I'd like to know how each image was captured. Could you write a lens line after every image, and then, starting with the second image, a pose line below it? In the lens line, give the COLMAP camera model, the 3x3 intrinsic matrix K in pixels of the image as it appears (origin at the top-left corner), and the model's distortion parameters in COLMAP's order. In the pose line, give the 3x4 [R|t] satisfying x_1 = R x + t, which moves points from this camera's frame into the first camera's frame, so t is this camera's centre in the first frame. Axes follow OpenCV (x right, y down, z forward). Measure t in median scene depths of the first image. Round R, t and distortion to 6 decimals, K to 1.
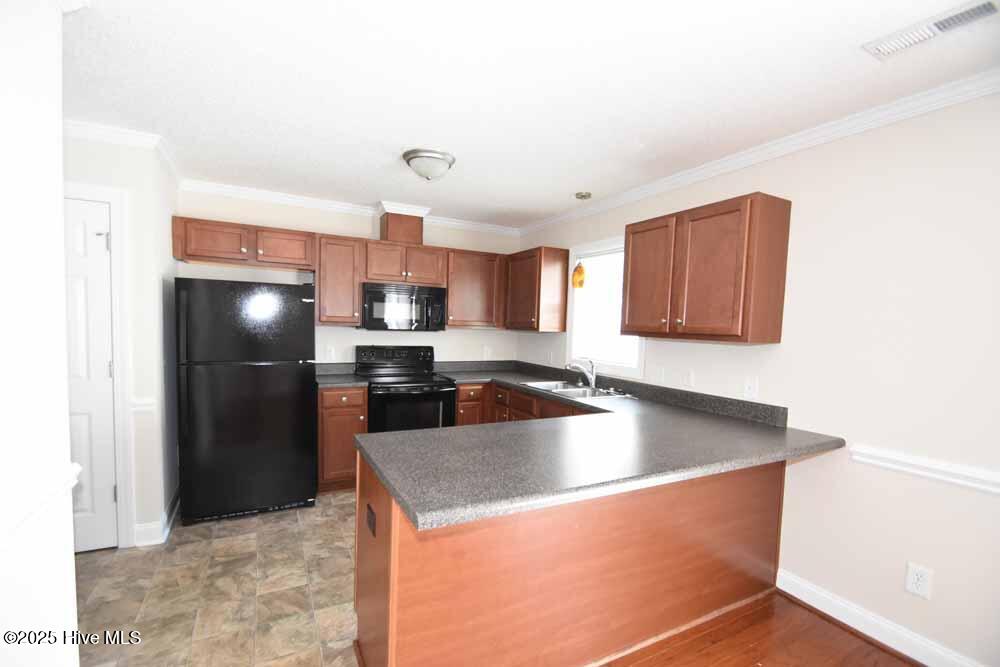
lens RADIAL K [[439.9, 0, 489.5], [0, 439.9, 349.9], [0, 0, 1]] dist [0.000964, -0.010611]
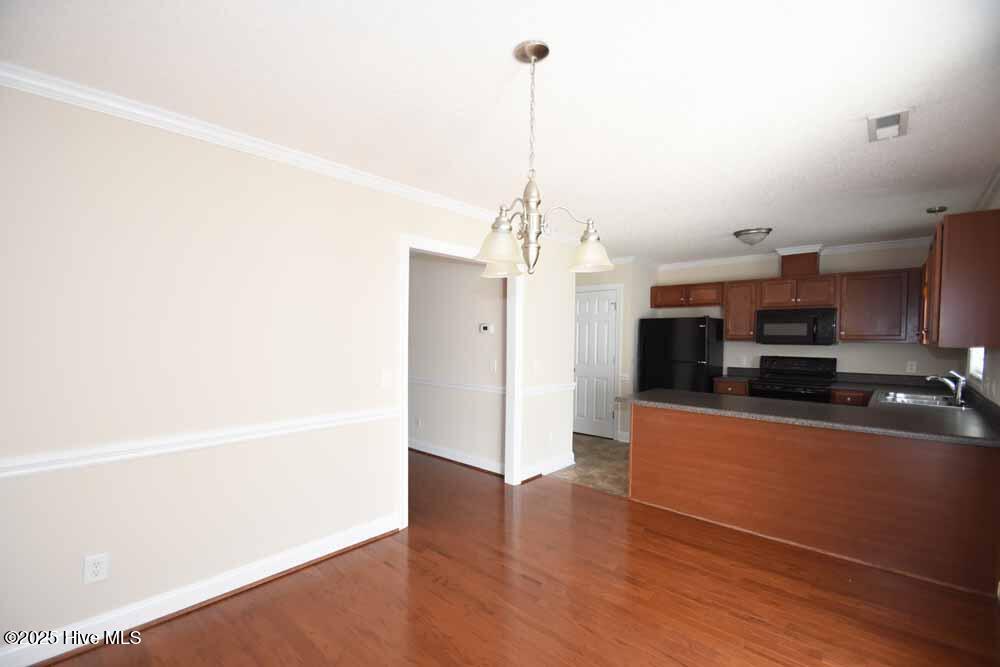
lens RADIAL K [[439.9, 0, 489.5], [0, 439.9, 349.9], [0, 0, 1]] dist [0.000964, -0.010611]
pose [[0.328608, 0.000104, -0.944467, 0.767457], [-0.052290, 0.998468, -0.018083, 0.043918], [0.943018, 0.055328, 0.328110, -0.267674]]
